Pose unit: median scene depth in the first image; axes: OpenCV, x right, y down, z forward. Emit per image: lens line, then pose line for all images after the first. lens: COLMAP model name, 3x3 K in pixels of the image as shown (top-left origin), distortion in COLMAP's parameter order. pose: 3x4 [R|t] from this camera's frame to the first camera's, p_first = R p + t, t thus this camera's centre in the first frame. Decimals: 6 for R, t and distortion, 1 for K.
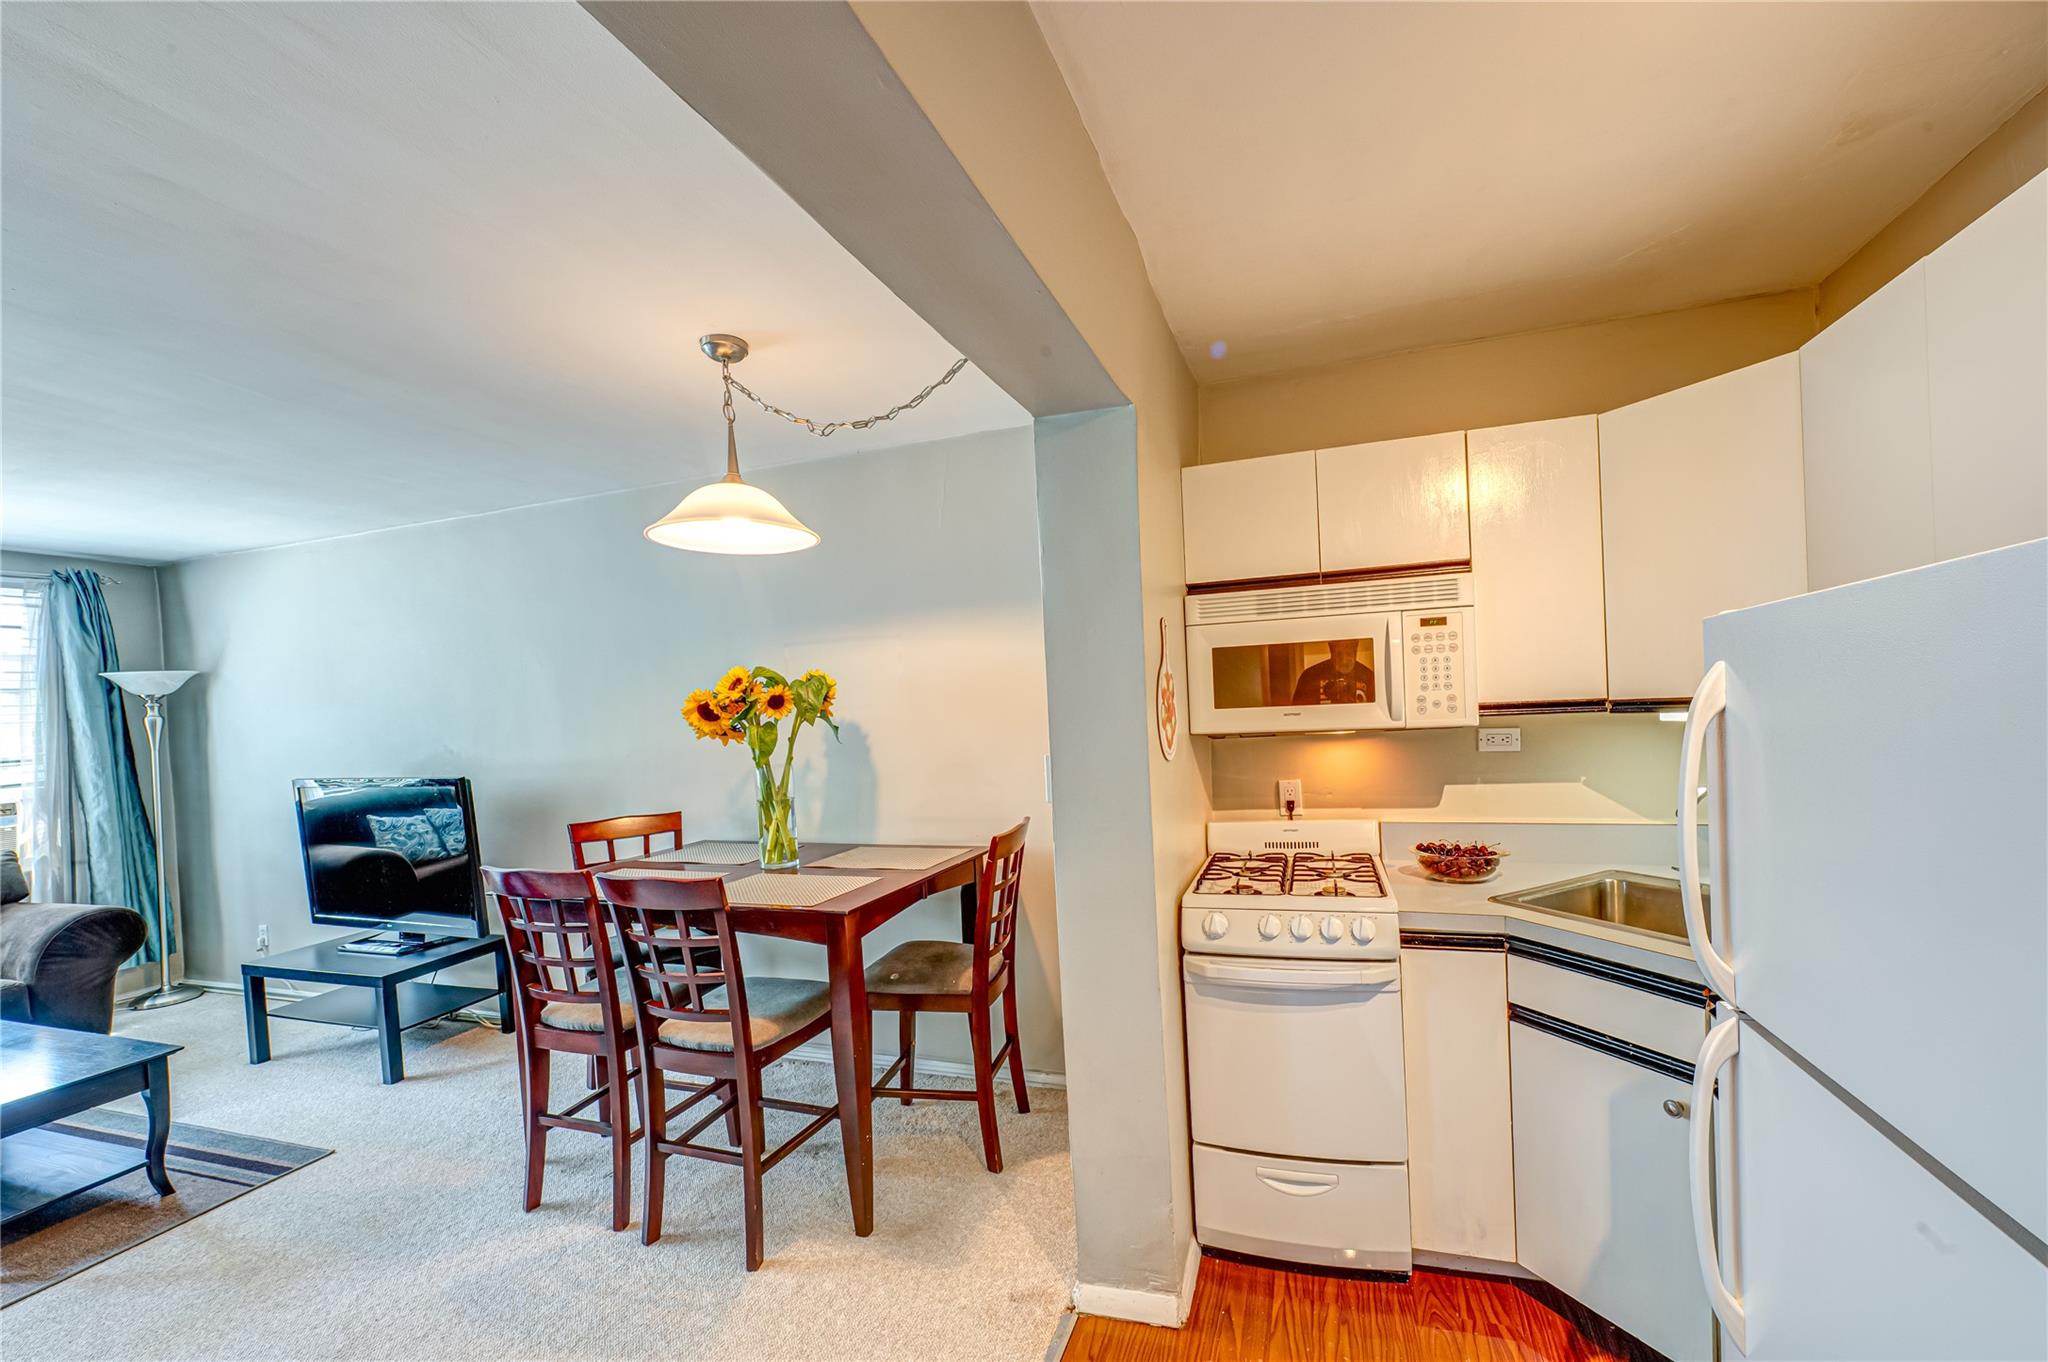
lens RADIAL K [[807.5, 0, 1083.7], [0, 807.5, 711.5], [0, 0, 1]] dist [-0.002692, -0.002452]
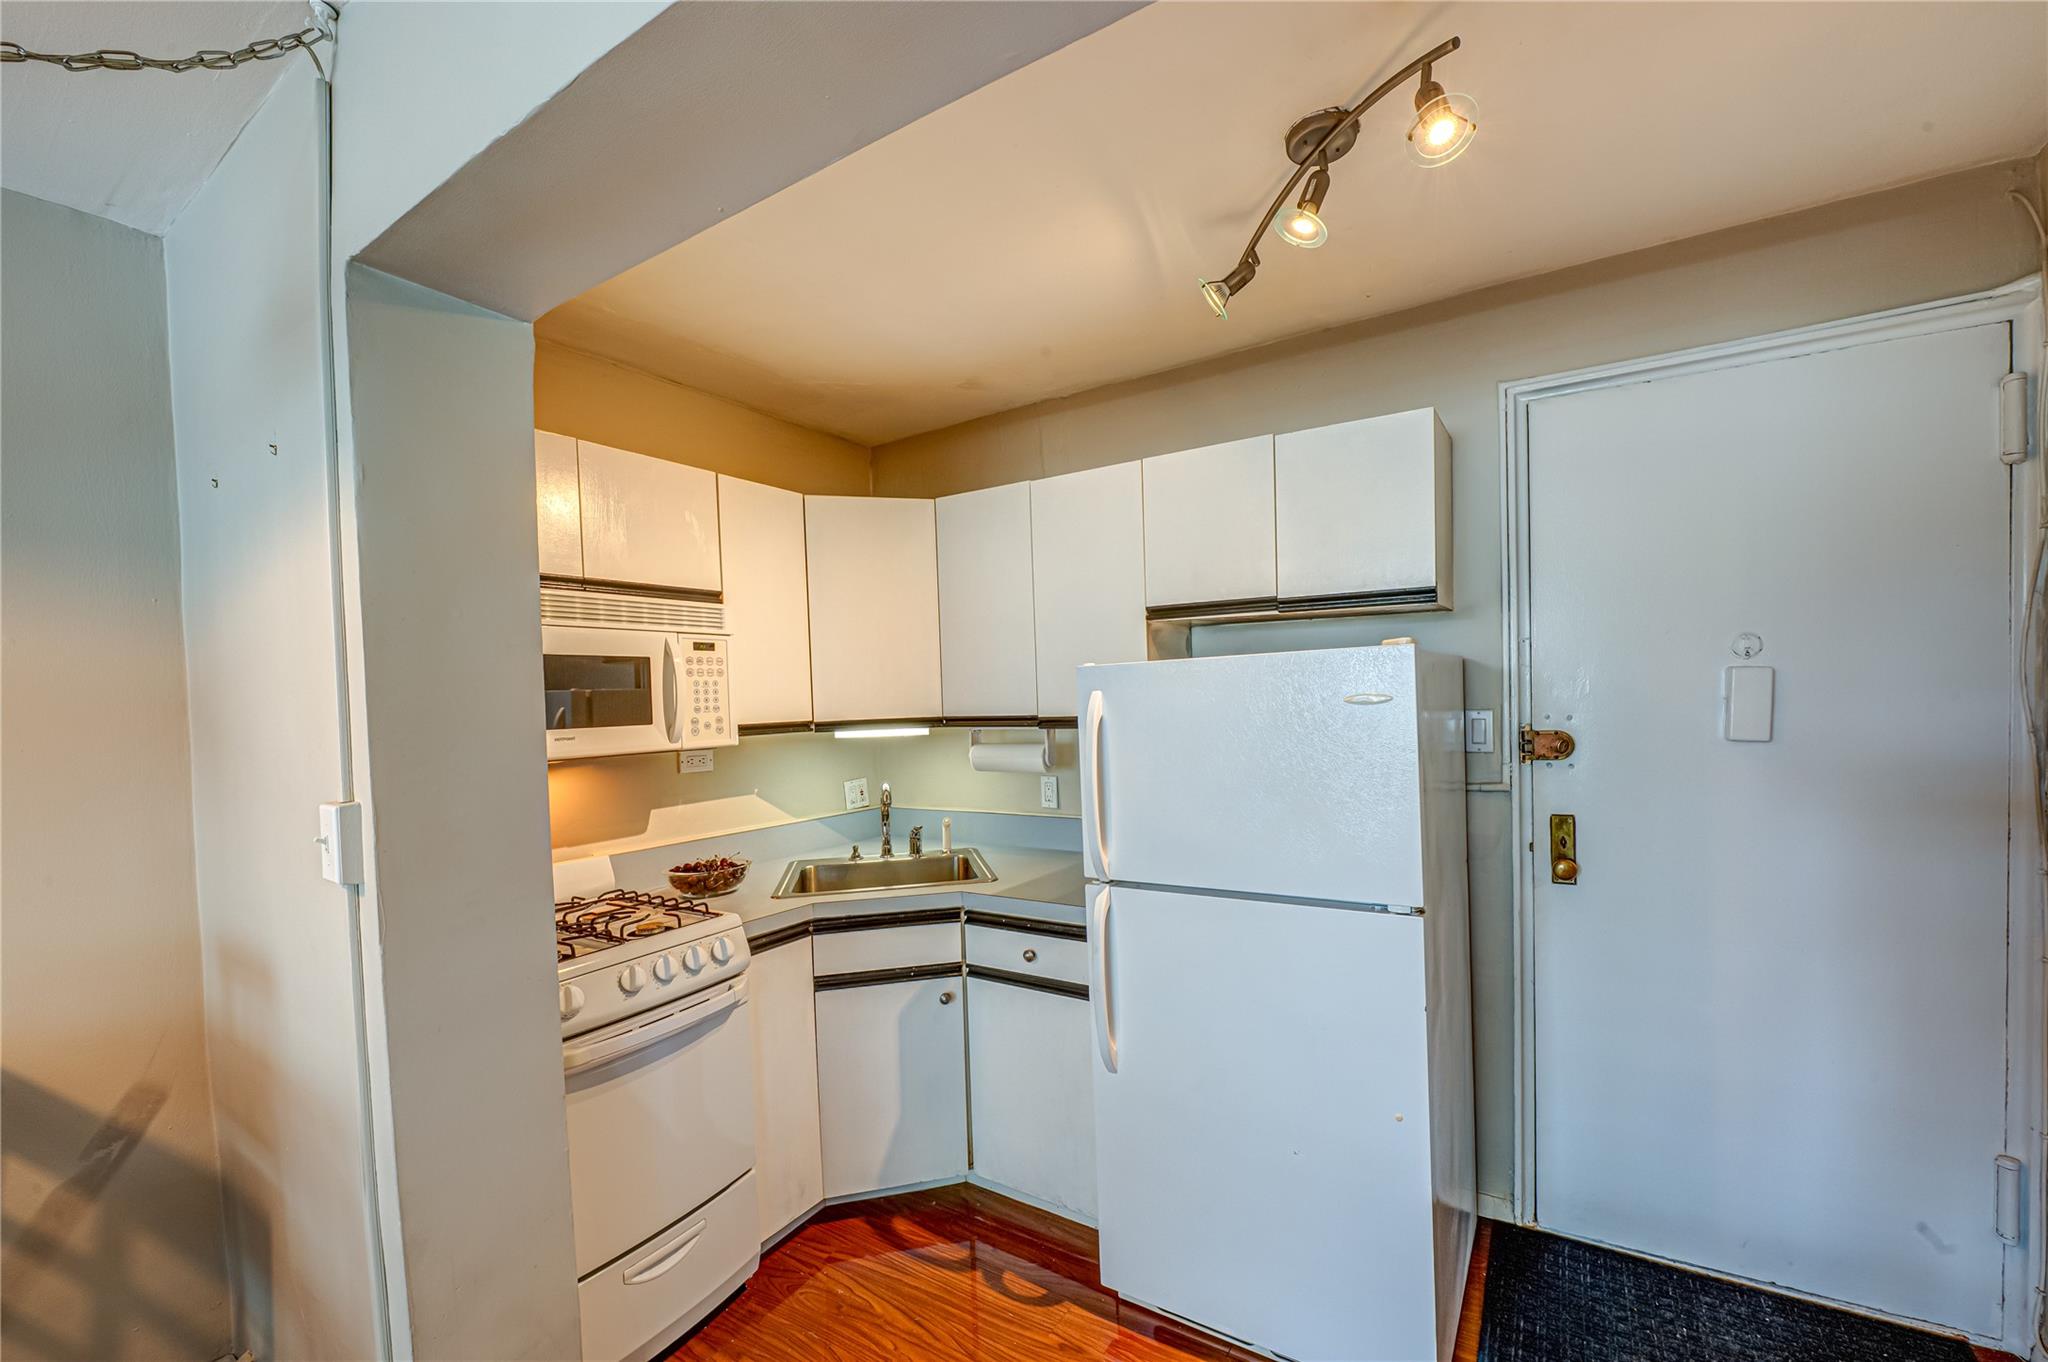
lens RADIAL K [[807.5, 0, 1083.7], [0, 807.5, 711.5], [0, 0, 1]] dist [-0.002692, -0.002452]
pose [[0.226278, 0.018588, 0.973885, -0.360994], [0.031178, 0.999167, -0.026315, 0.011556], [-0.973564, 0.036319, 0.225510, 0.227405]]
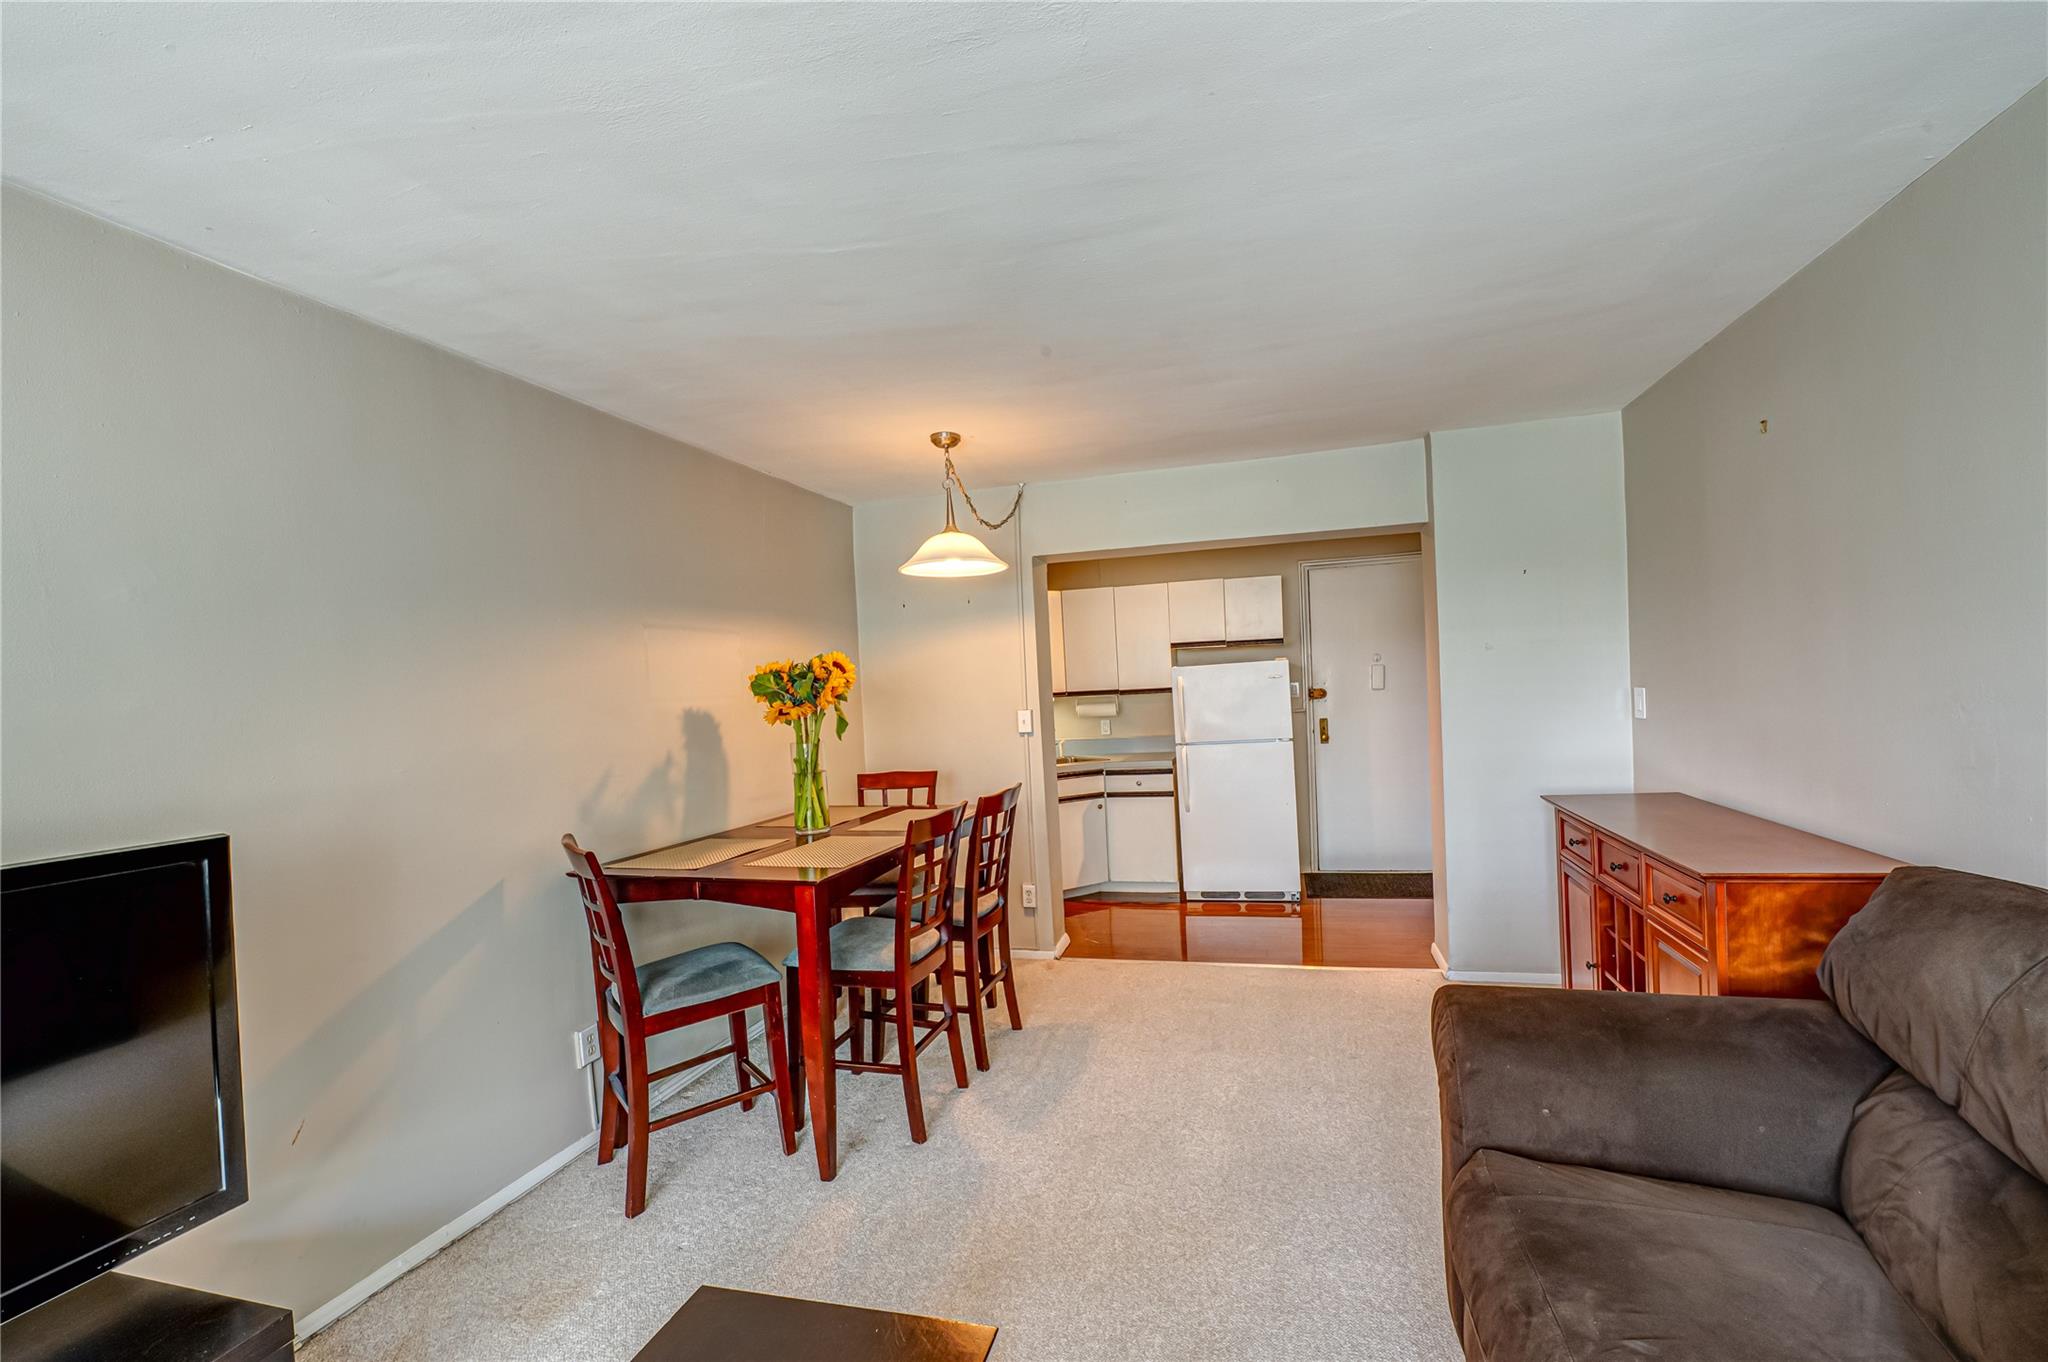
lens RADIAL K [[807.5, 0, 1083.7], [0, 807.5, 711.5], [0, 0, 1]] dist [-0.002692, -0.002452]
pose [[-0.060812, 0.014614, 0.998042, -1.547646], [0.066224, 0.997749, -0.010575, 0.062929], [-0.995950, 0.065452, -0.061643, 0.700442]]
